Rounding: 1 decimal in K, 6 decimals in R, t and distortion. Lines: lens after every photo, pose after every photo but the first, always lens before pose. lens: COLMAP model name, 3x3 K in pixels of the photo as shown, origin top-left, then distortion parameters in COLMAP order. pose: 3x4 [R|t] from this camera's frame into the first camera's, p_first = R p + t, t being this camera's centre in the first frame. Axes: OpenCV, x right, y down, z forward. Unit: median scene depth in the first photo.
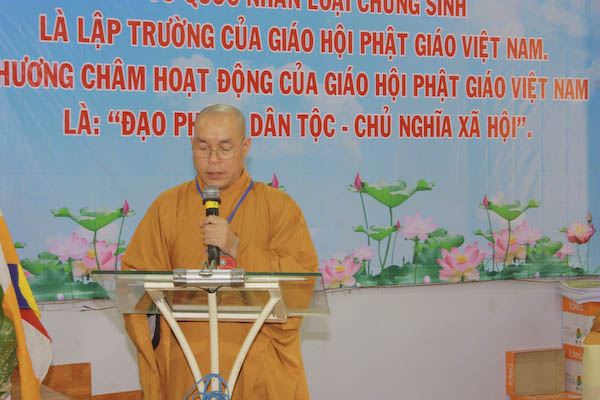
lens RADIAL K [[1409.5, 0, 299.8], [0, 1409.5, 201.8], [0, 0, 1]] dist [0.073991, 0.000000]
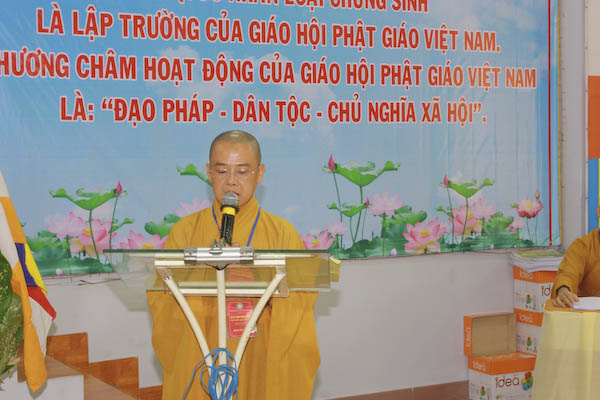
lens RADIAL K [[1204.9, 0, 300.4], [0, 1204.9, 200.7], [0, 0, 1]] dist [0.045917, 0.000000]
pose [[0.998908, -0.008079, 0.046021, -0.026365], [0.007407, 0.999864, 0.014752, 0.000885], [-0.046134, -0.014395, 0.998832, 0.071688]]
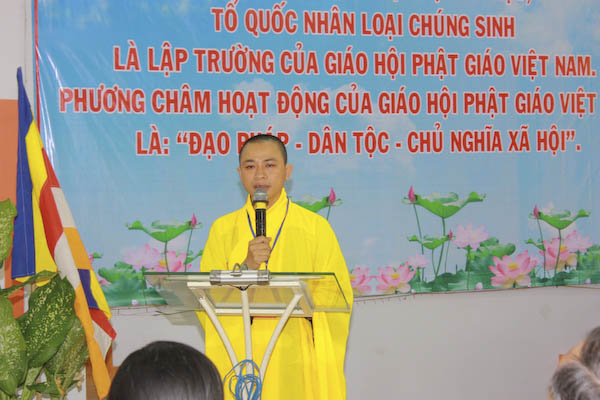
lens RADIAL K [[1522.0, 0, 298.6], [0, 1522.0, 200.2], [0, 0, 1]] dist [0.097162, 0.000000]
pose [[0.996286, -0.011598, -0.085319, 0.055507], [0.010679, 0.999880, -0.011226, 0.002271], [0.085439, 0.010274, 0.996290, -0.158793]]
